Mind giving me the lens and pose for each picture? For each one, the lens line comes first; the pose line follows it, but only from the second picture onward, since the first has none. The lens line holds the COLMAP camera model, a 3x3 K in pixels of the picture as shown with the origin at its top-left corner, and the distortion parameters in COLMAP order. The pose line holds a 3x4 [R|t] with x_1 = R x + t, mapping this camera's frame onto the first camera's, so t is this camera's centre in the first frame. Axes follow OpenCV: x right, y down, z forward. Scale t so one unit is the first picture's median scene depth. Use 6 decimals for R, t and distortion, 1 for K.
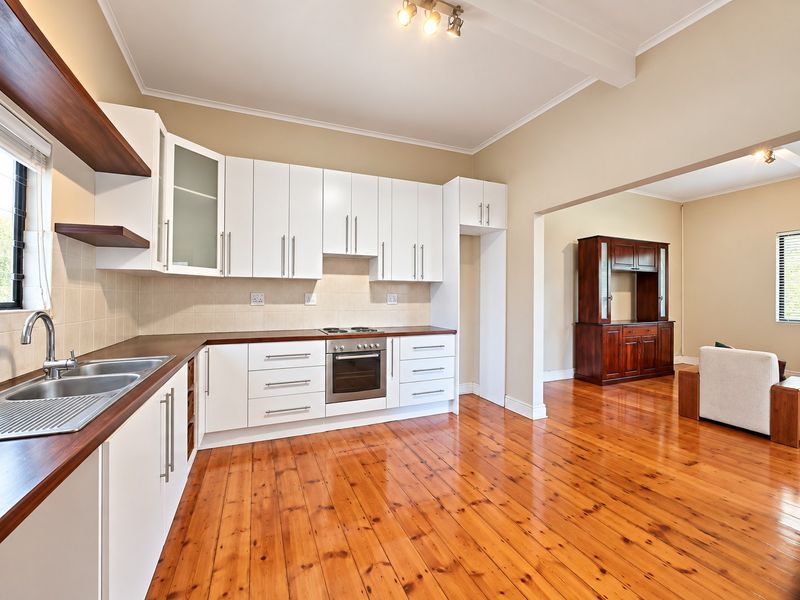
lens RADIAL K [[339.9, 0, 406.7], [0, 339.9, 296.1], [0, 0, 1]] dist [0.000367, -0.000249]
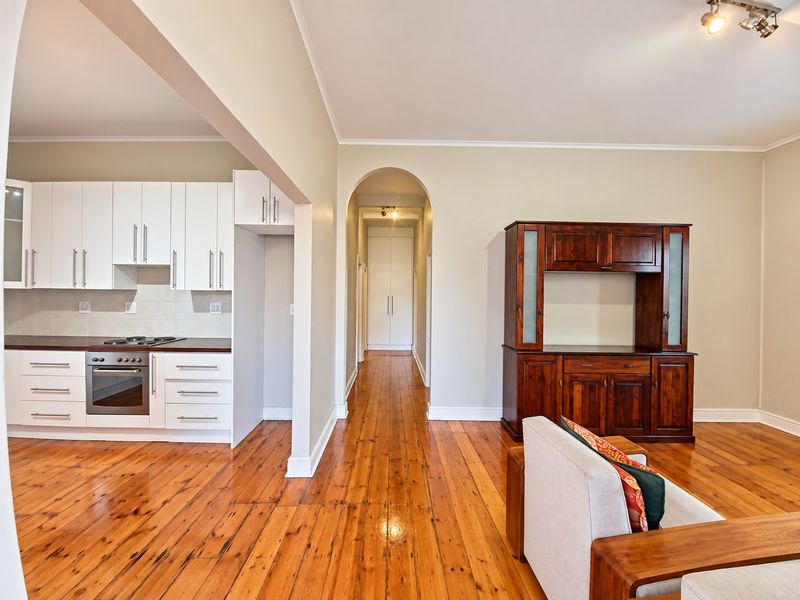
lens RADIAL K [[328.6, 0, 398.3], [0, 328.6, 300.0], [0, 0, 1]] dist [-0.002779, -0.001448]
pose [[0.918893, 0.006123, -0.394460, 0.884629], [-0.007732, 0.999967, -0.002489, -0.022816], [0.394432, 0.005337, 0.918910, 0.424413]]
